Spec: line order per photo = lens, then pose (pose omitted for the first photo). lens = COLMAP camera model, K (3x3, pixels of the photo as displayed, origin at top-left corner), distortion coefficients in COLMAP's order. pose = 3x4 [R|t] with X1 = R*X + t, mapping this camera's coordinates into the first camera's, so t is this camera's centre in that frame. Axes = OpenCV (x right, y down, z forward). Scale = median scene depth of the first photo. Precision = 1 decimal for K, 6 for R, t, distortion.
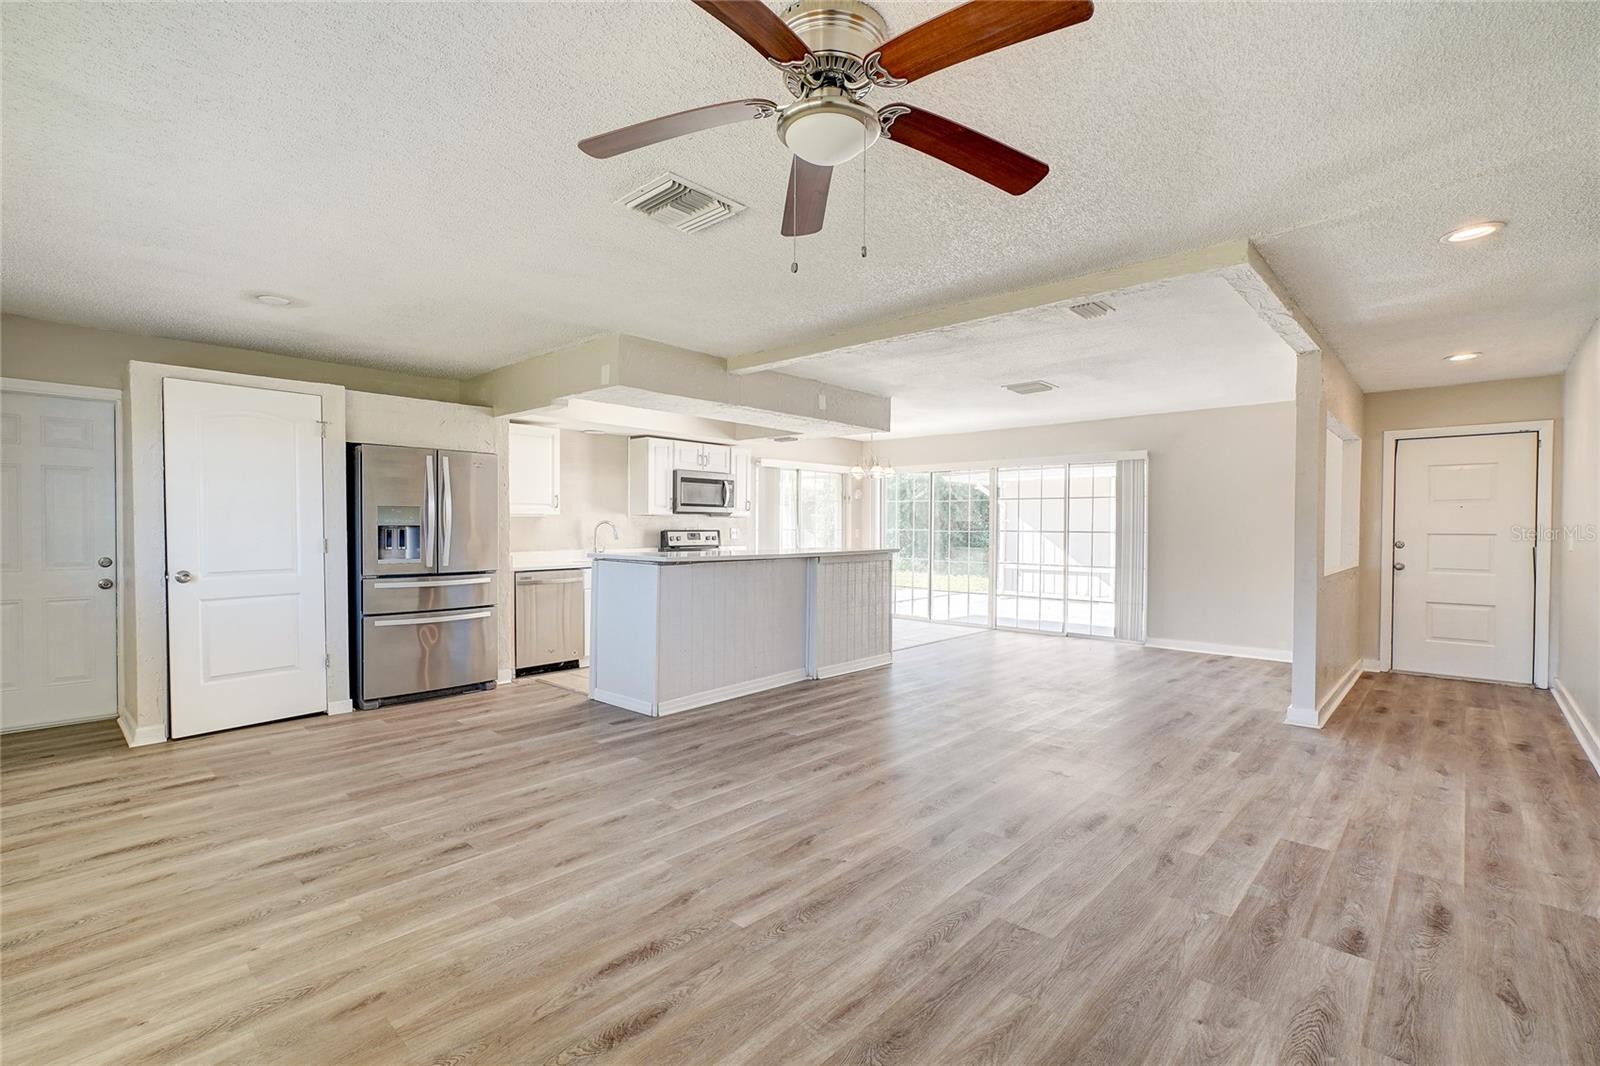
lens RADIAL K [[718.6, 0, 802.2], [0, 718.6, 537.2], [0, 0, 1]] dist [-0.002165, 0.000592]
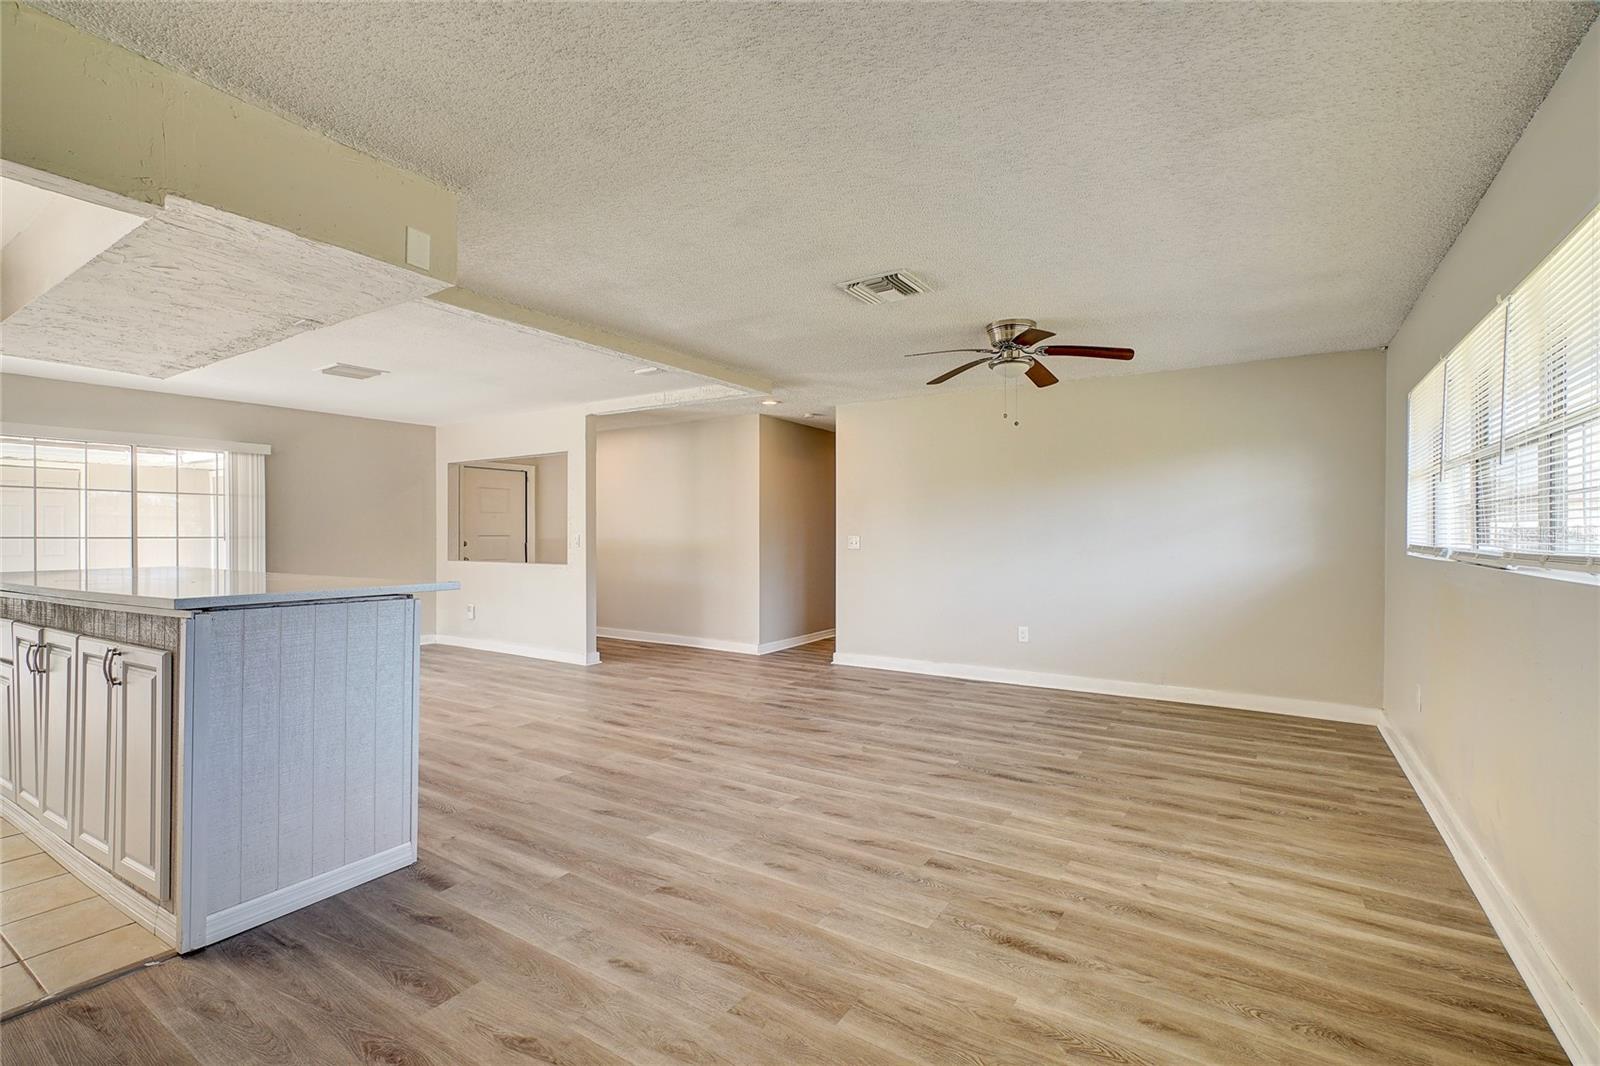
lens RADIAL K [[718.6, 0, 805.3], [0, 718.6, 531.8], [0, 0, 1]] dist [-0.002165, 0.000592]
pose [[-0.172666, -0.001923, 0.984979, -1.465484], [0.010557, 0.999937, 0.003802, -0.025374], [-0.984924, 0.011055, -0.172635, 1.394238]]
